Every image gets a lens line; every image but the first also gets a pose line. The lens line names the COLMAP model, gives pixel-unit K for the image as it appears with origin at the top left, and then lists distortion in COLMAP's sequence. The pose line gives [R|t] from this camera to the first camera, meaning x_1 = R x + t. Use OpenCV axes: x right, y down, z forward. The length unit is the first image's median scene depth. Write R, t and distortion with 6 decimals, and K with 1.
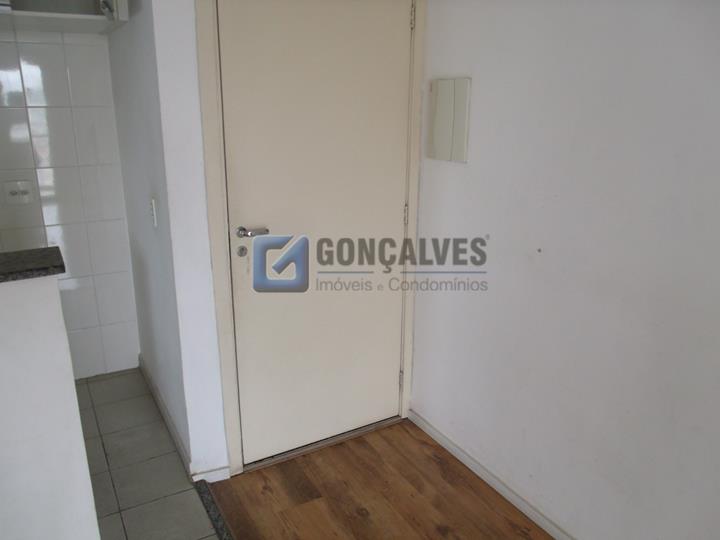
lens RADIAL K [[561.3, 0, 360.0], [0, 561.3, 270.0], [0, 0, 1]] dist [-0.060683, 0.005687]
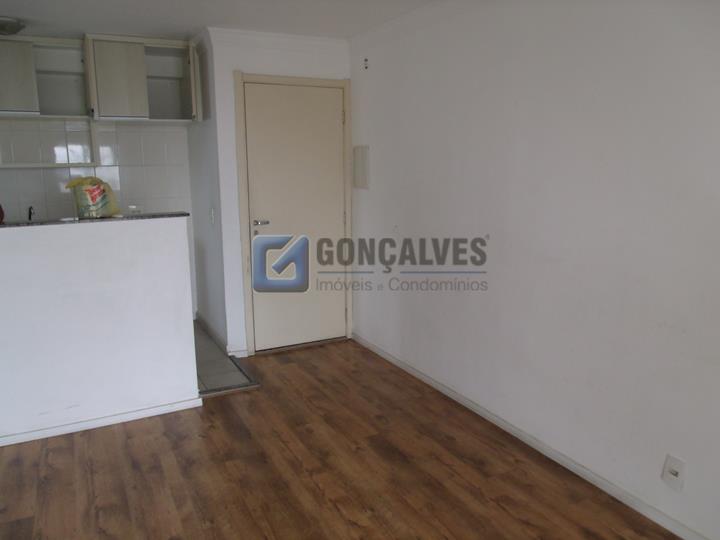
lens RADIAL K [[561.3, 0, 360.0], [0, 561.3, 270.0], [0, 0, 1]] dist [-0.060683, 0.005687]
pose [[0.998465, -0.009407, -0.054580, 0.254090], [0.003139, 0.993498, -0.113804, 0.307600], [0.055295, 0.113458, 0.992003, -0.897843]]
